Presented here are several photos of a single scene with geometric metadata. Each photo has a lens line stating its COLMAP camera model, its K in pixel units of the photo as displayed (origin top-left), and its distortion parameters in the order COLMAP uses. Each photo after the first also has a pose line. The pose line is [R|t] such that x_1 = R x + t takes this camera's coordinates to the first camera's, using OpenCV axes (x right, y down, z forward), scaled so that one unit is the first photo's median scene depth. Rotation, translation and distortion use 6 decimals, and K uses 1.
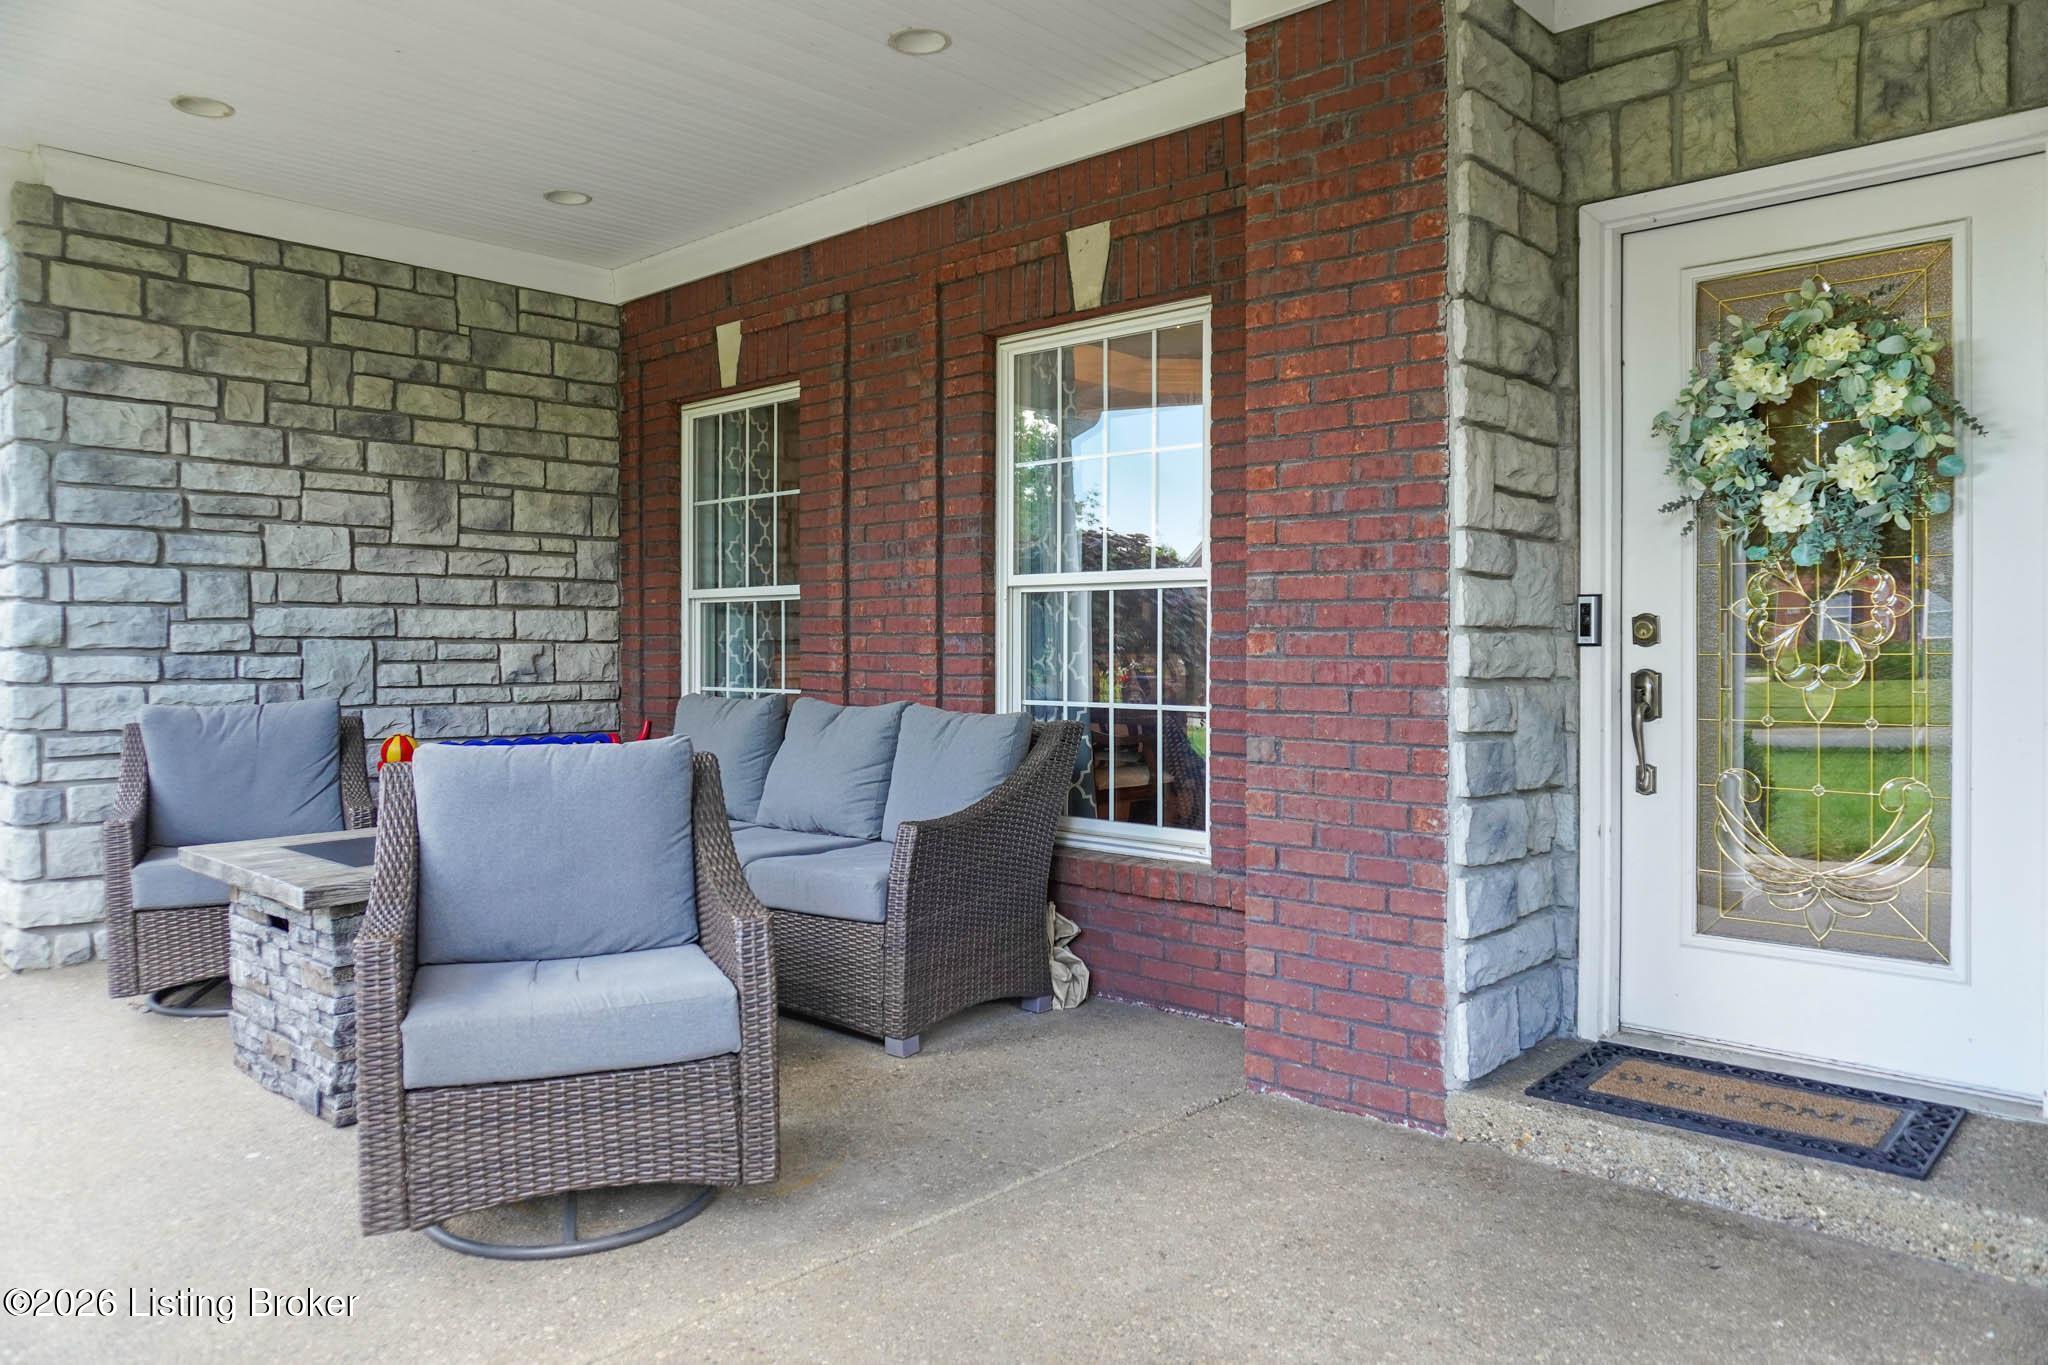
lens RADIAL K [[1361.7, 0, 1026.4], [0, 1361.7, 655.8], [0, 0, 1]] dist [-0.000063, -0.000112]
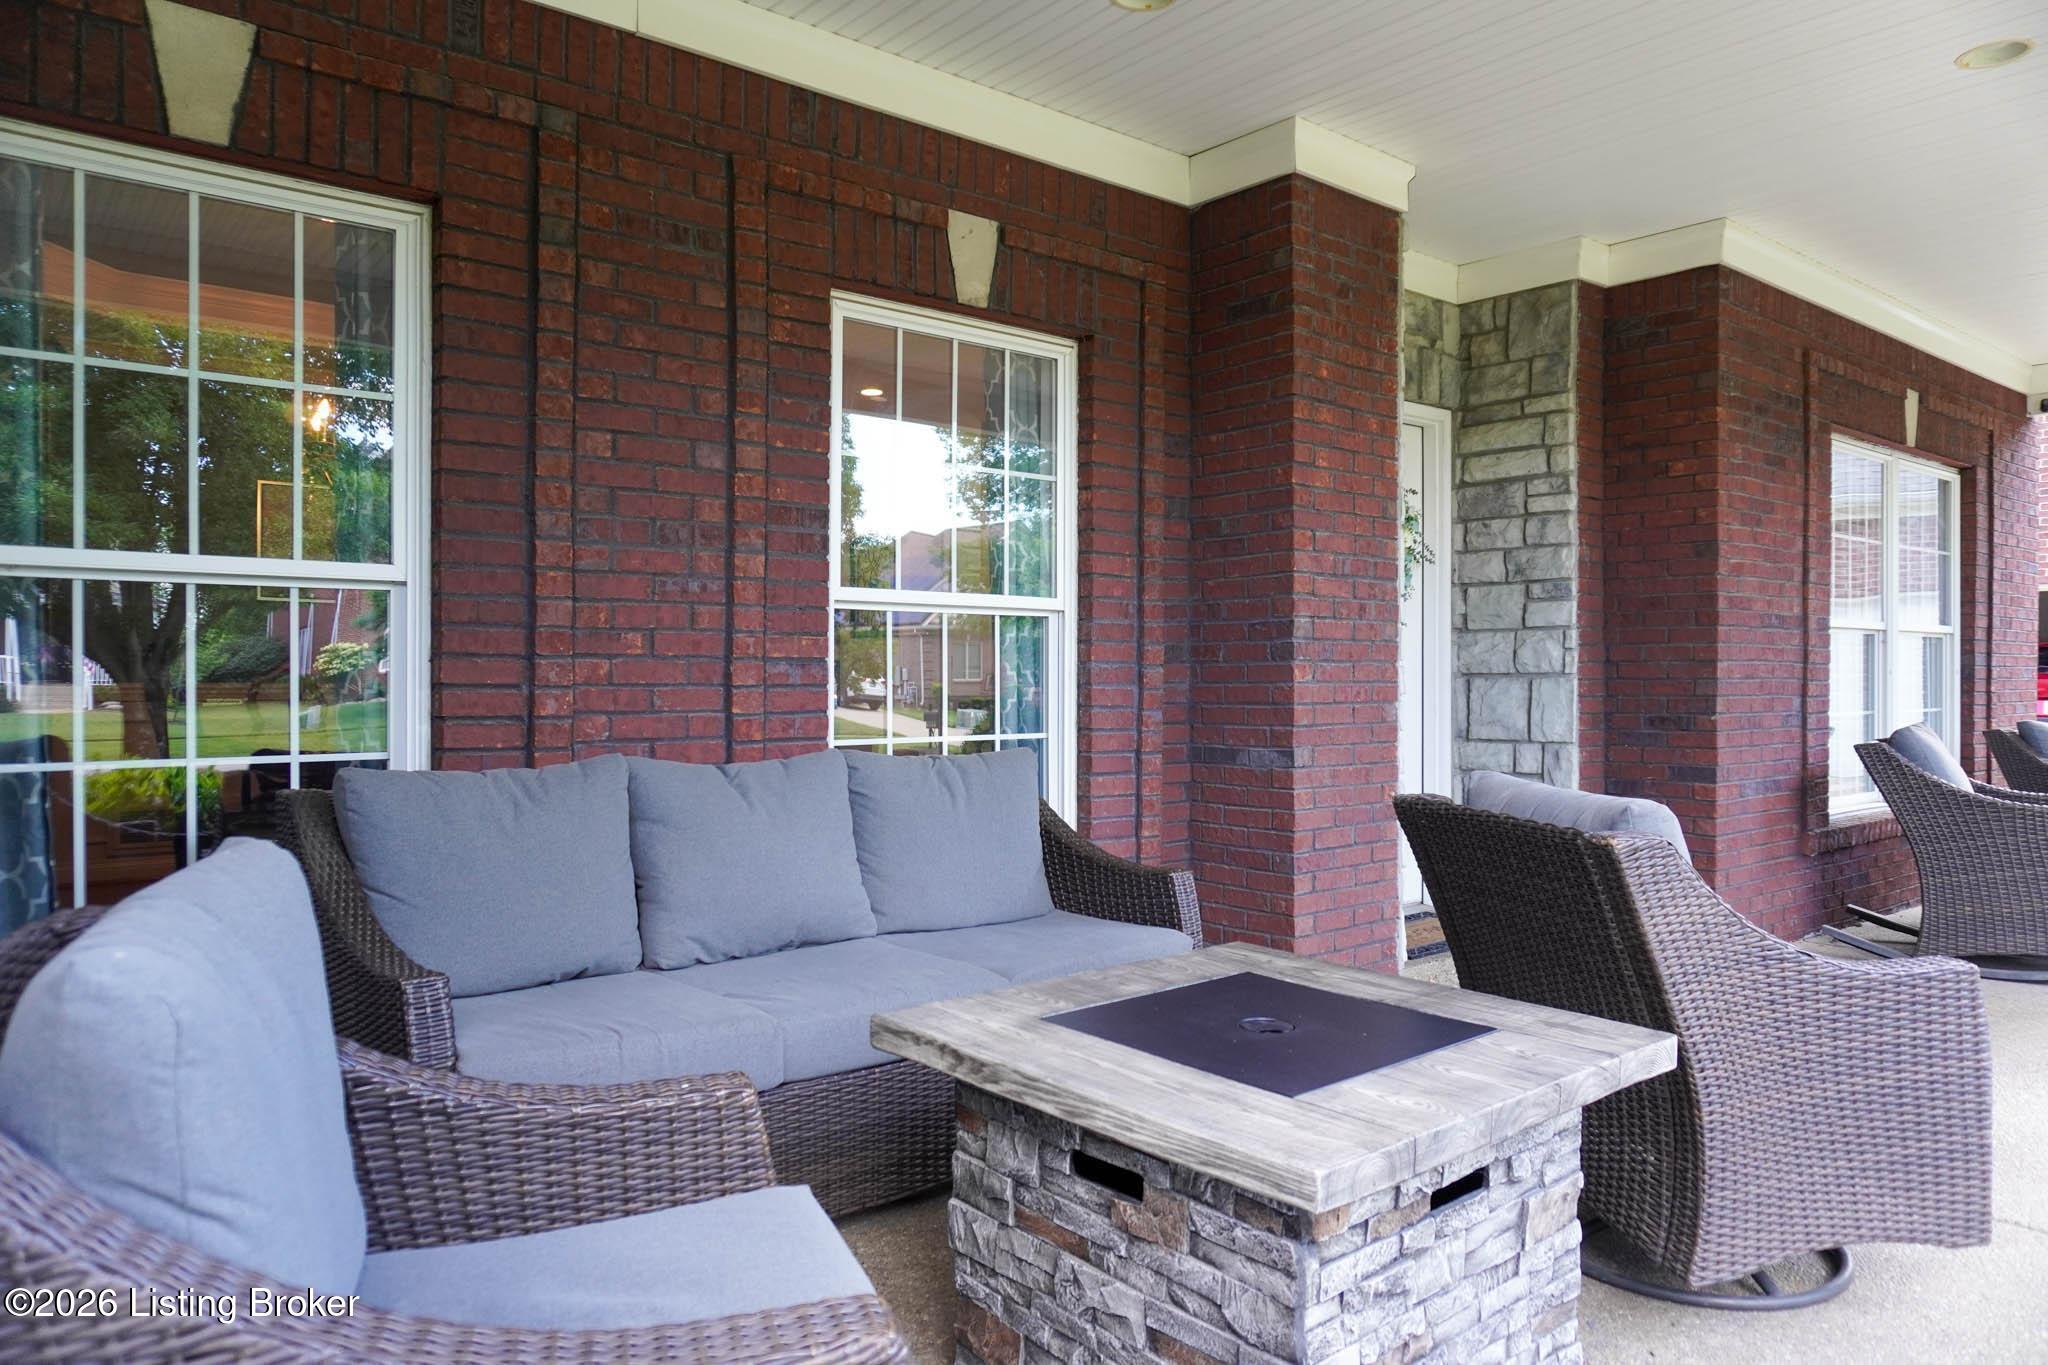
lens RADIAL K [[1397.8, 0, 1024.0], [0, 1397.8, 682.5], [0, 0, 1]] dist [0.019566, -0.000331]
pose [[0.136943, -0.011489, 0.990512, -0.884355], [0.004363, 0.999930, 0.010995, -0.011453], [-0.990569, 0.002816, 0.136984, 0.836679]]
